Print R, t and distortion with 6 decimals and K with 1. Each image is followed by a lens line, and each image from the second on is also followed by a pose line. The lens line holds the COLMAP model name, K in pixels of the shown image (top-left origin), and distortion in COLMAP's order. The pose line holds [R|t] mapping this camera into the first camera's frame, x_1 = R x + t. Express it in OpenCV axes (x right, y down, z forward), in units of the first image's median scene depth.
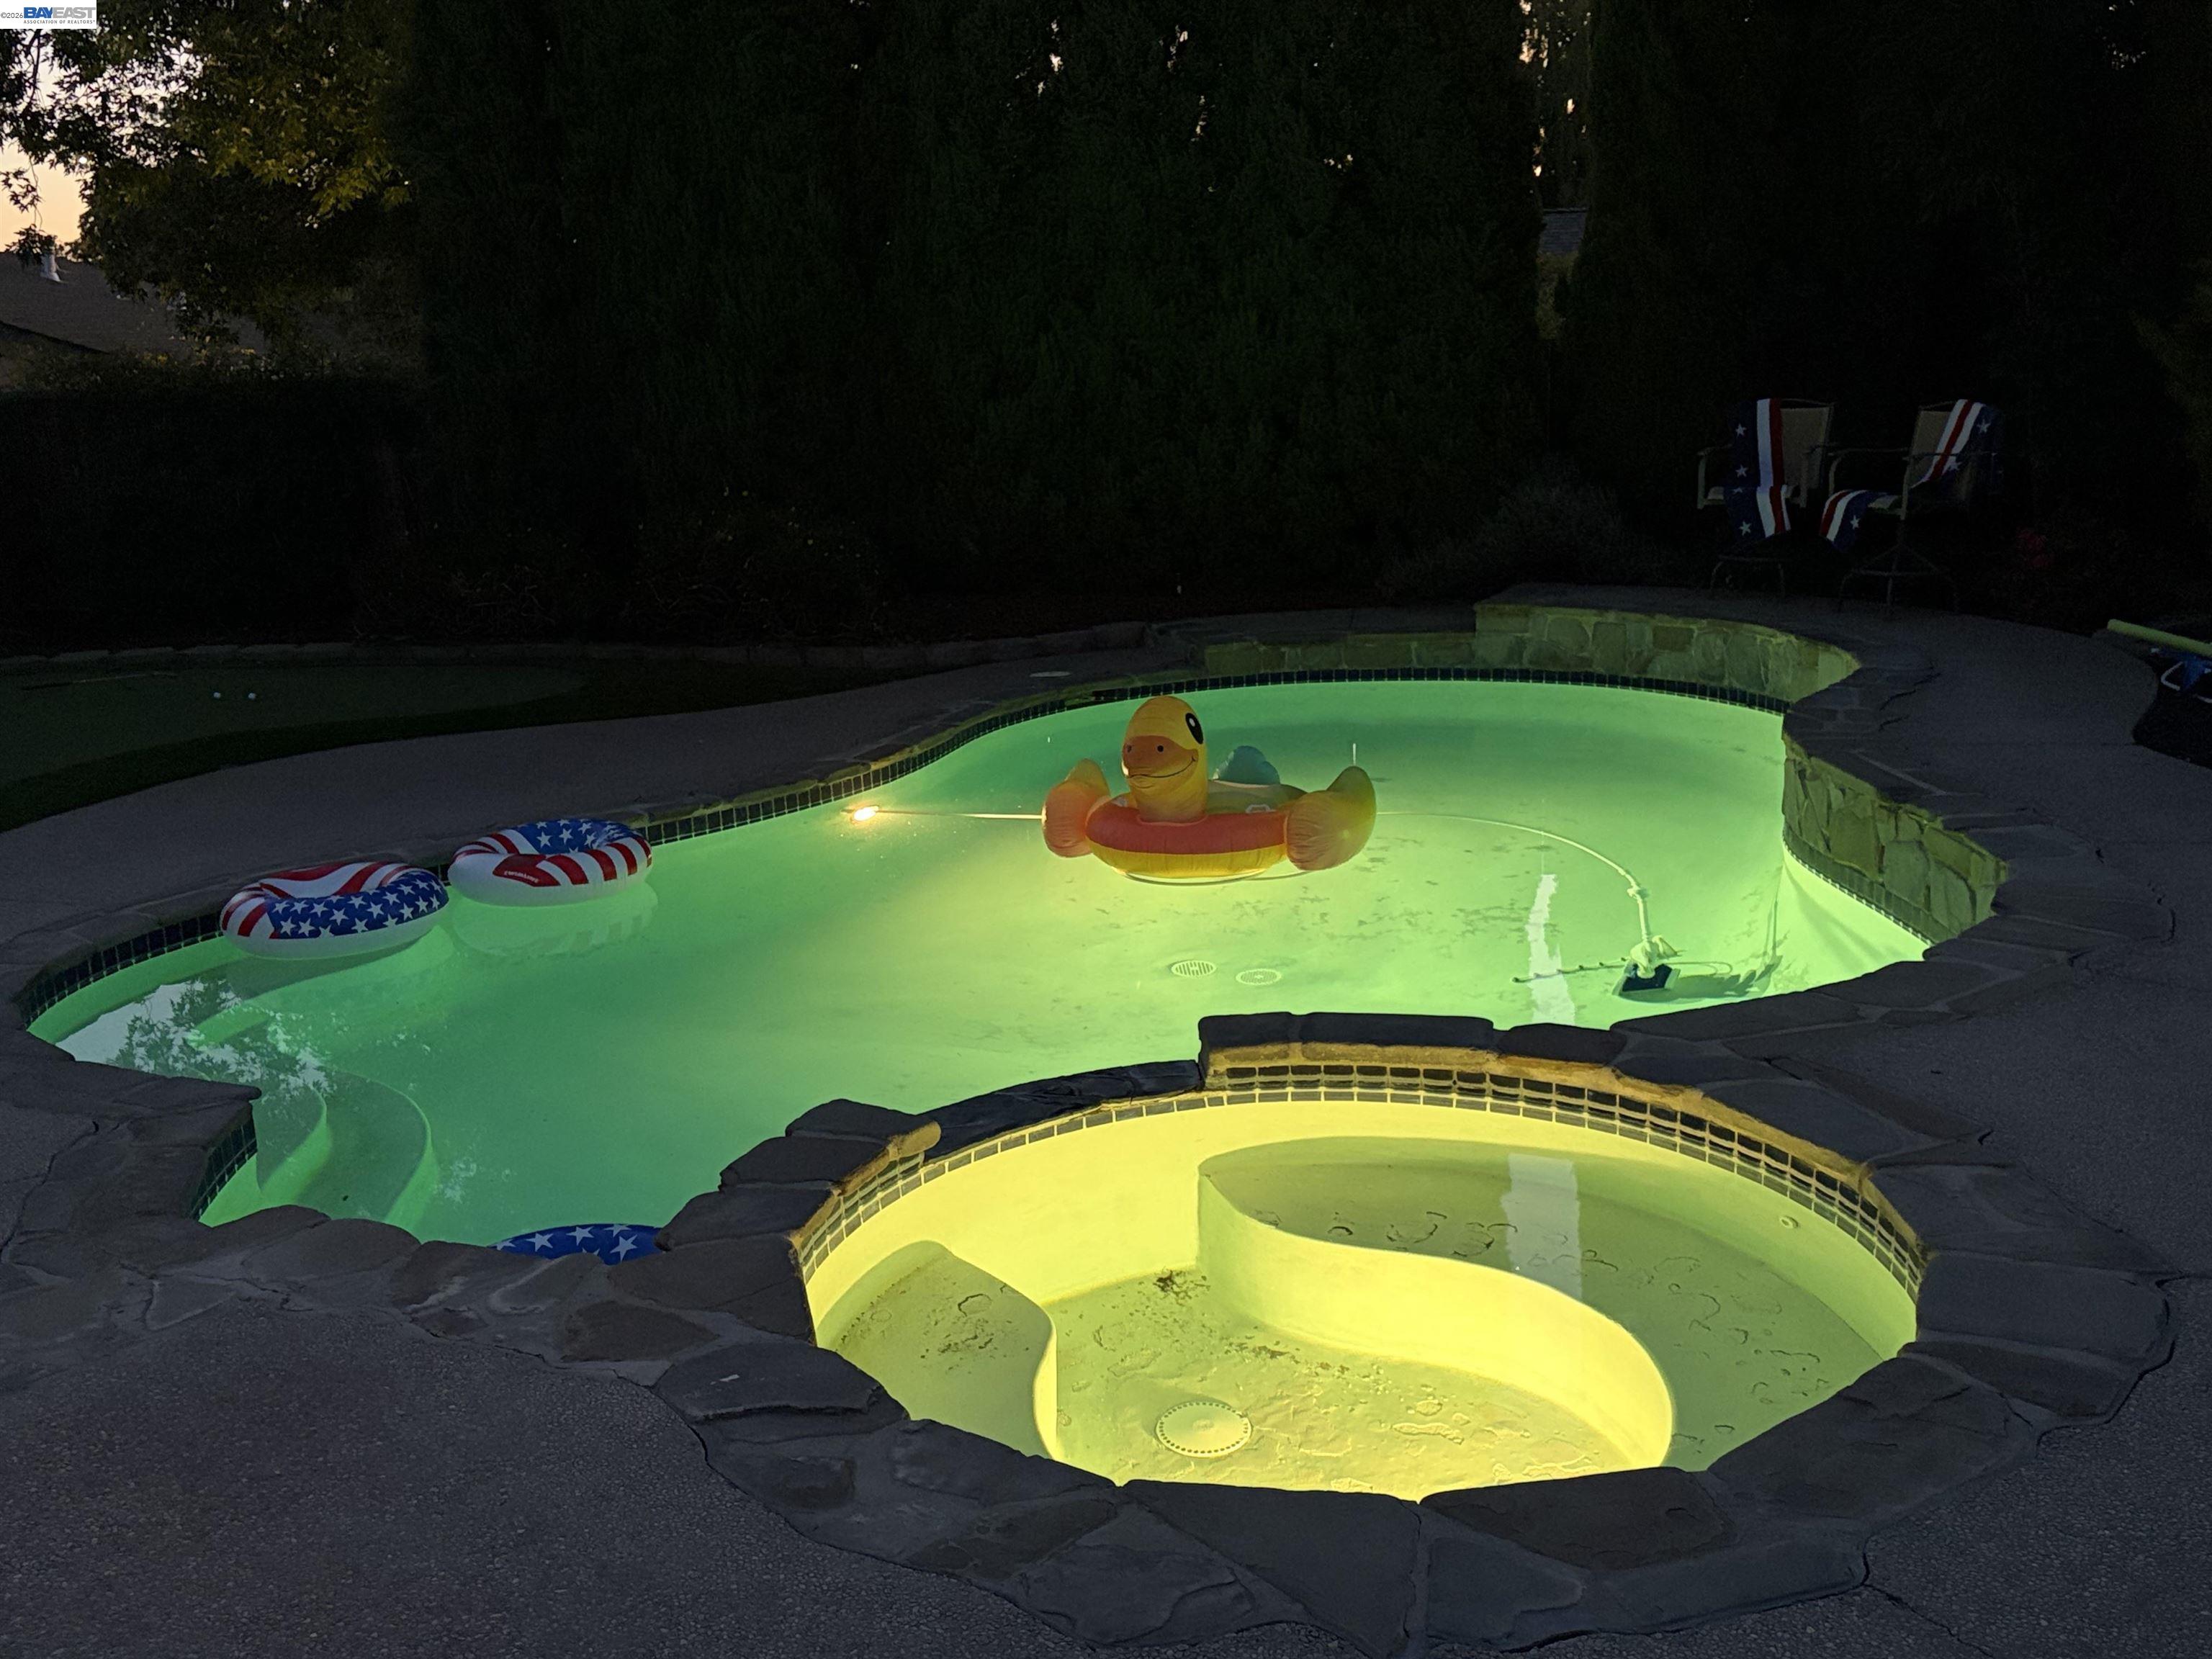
lens RADIAL K [[2233.1, 0, 1106.0], [0, 2233.1, 829.5], [0, 0, 1]] dist [0.061756, -0.002727]
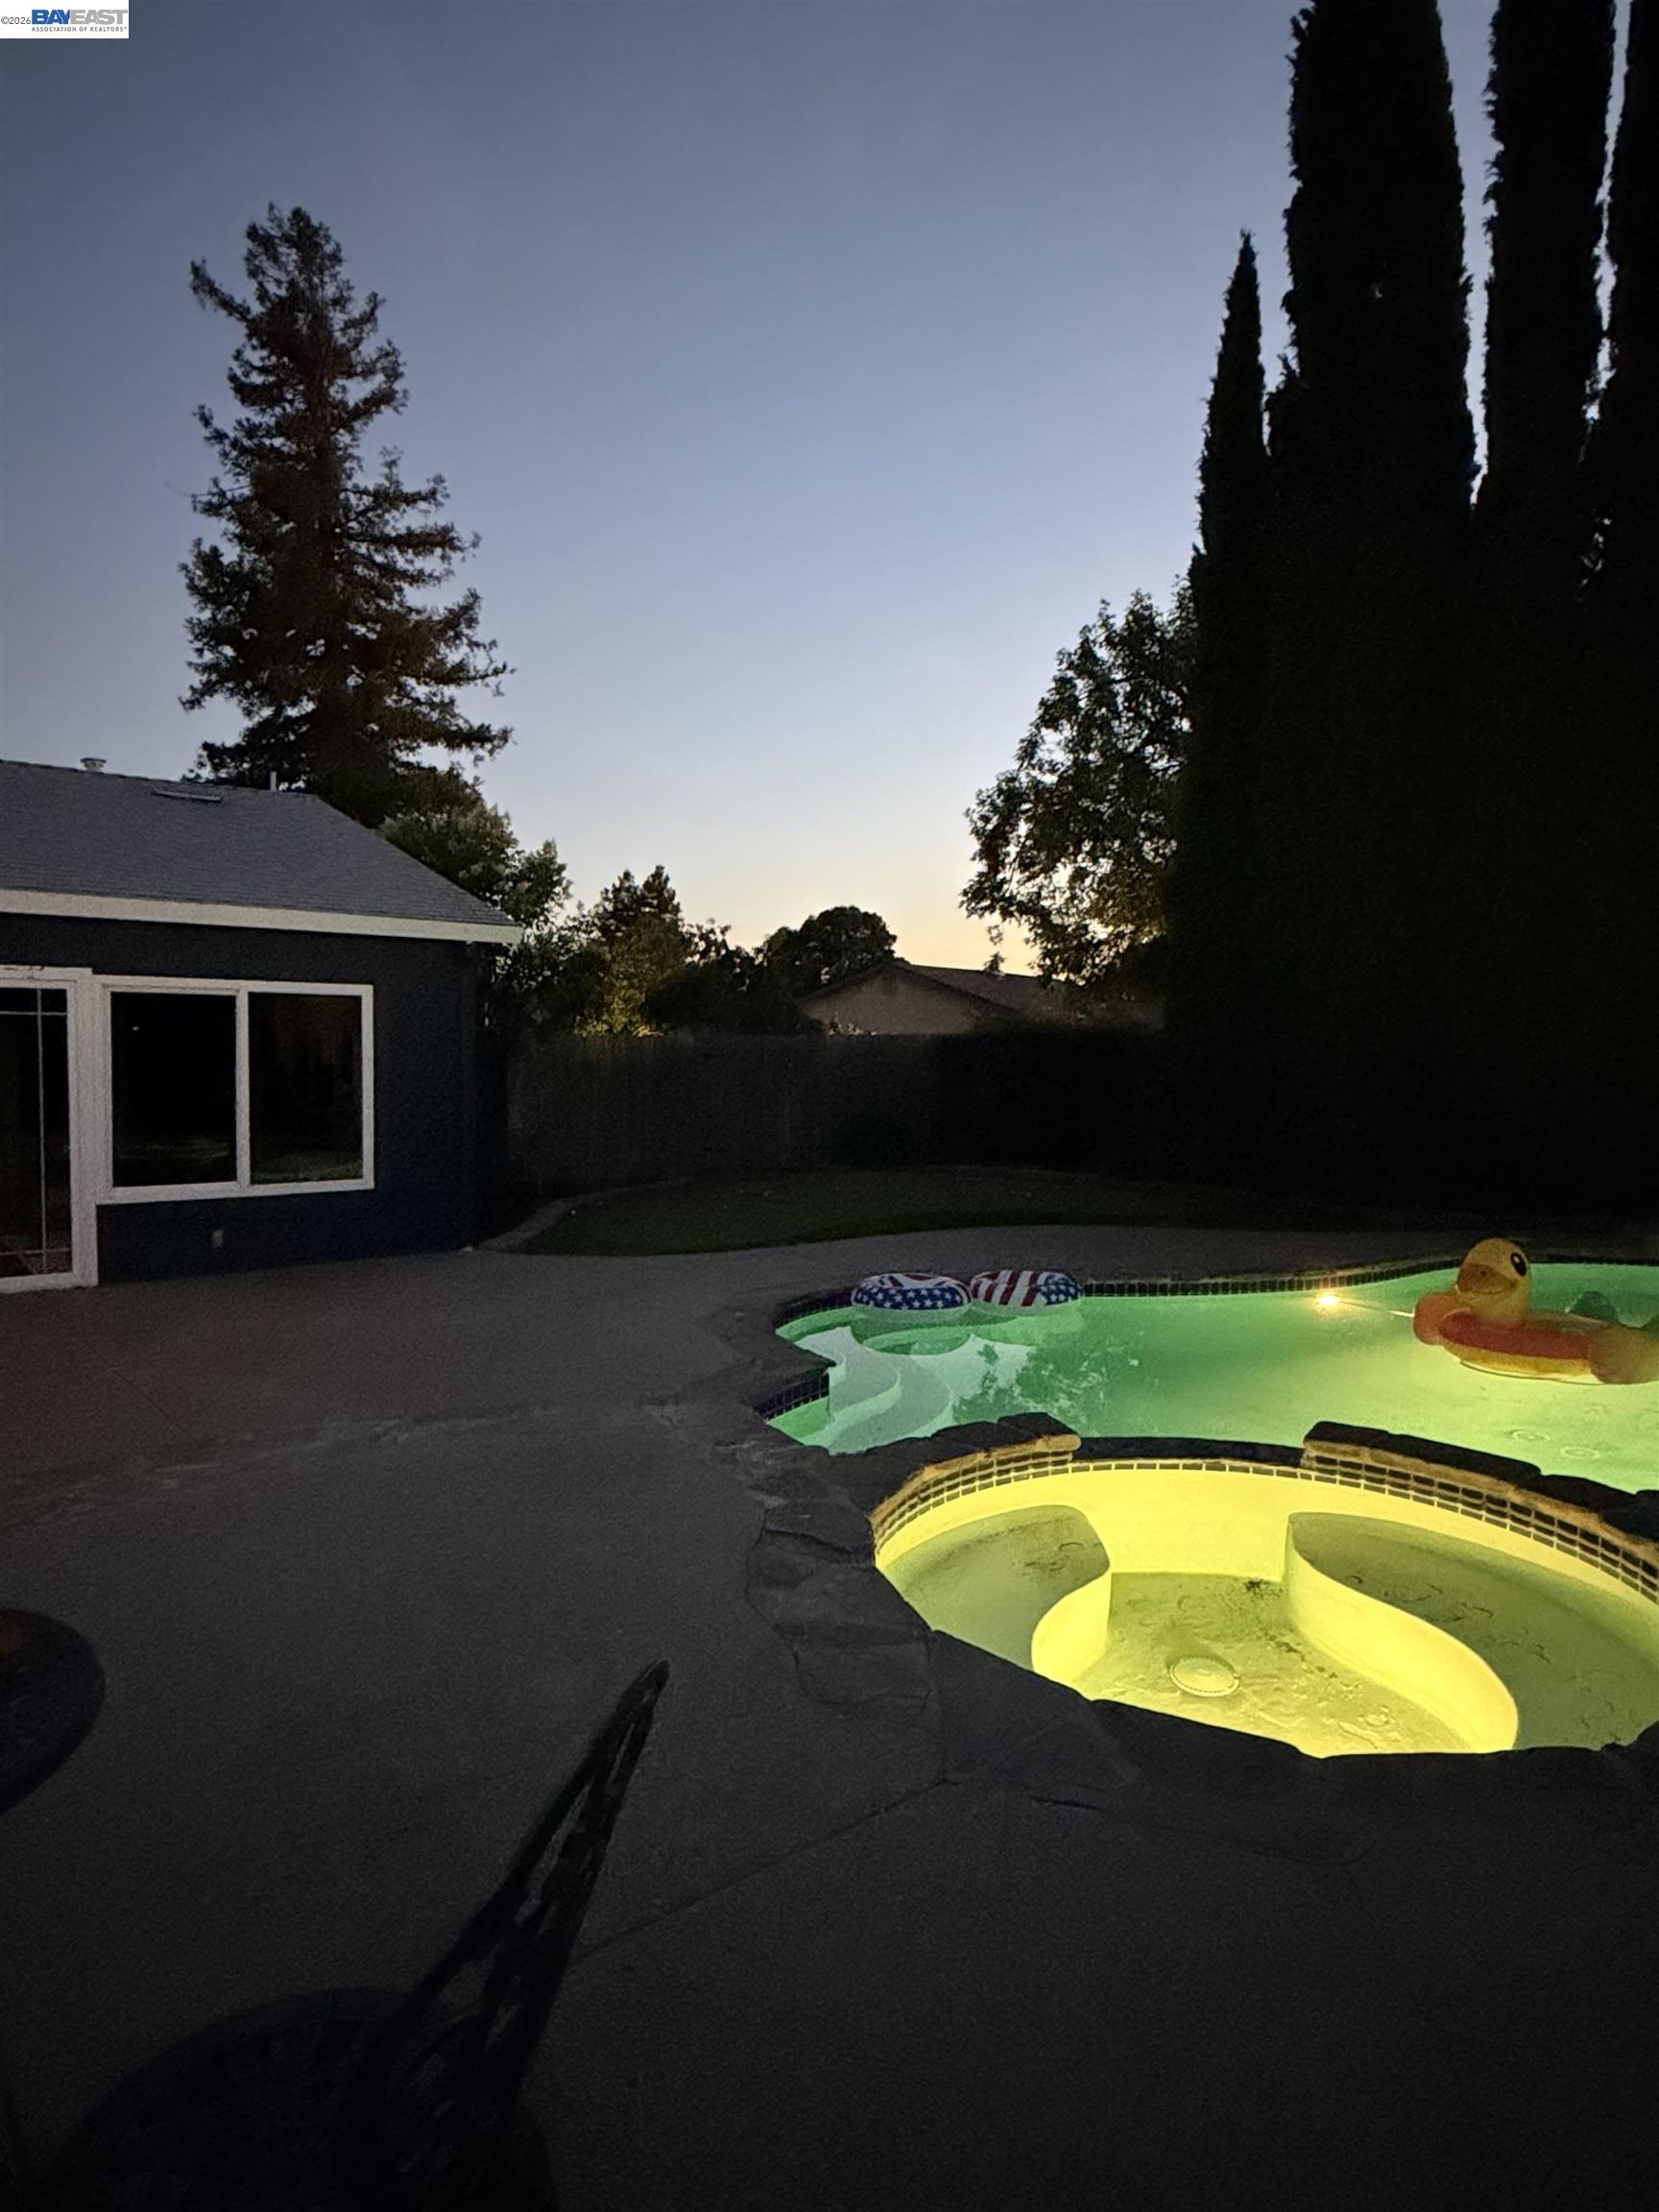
lens RADIAL K [[1307.6, 0, 827.1], [0, 1307.6, 1143.4], [0, 0, 1]] dist [-0.001448, 0.000197]
pose [[0.822832, 0.092446, -0.560716, 0.116740], [-0.161961, 0.983908, -0.075454, 0.010161], [0.544717, 0.152900, 0.824563, 0.039890]]
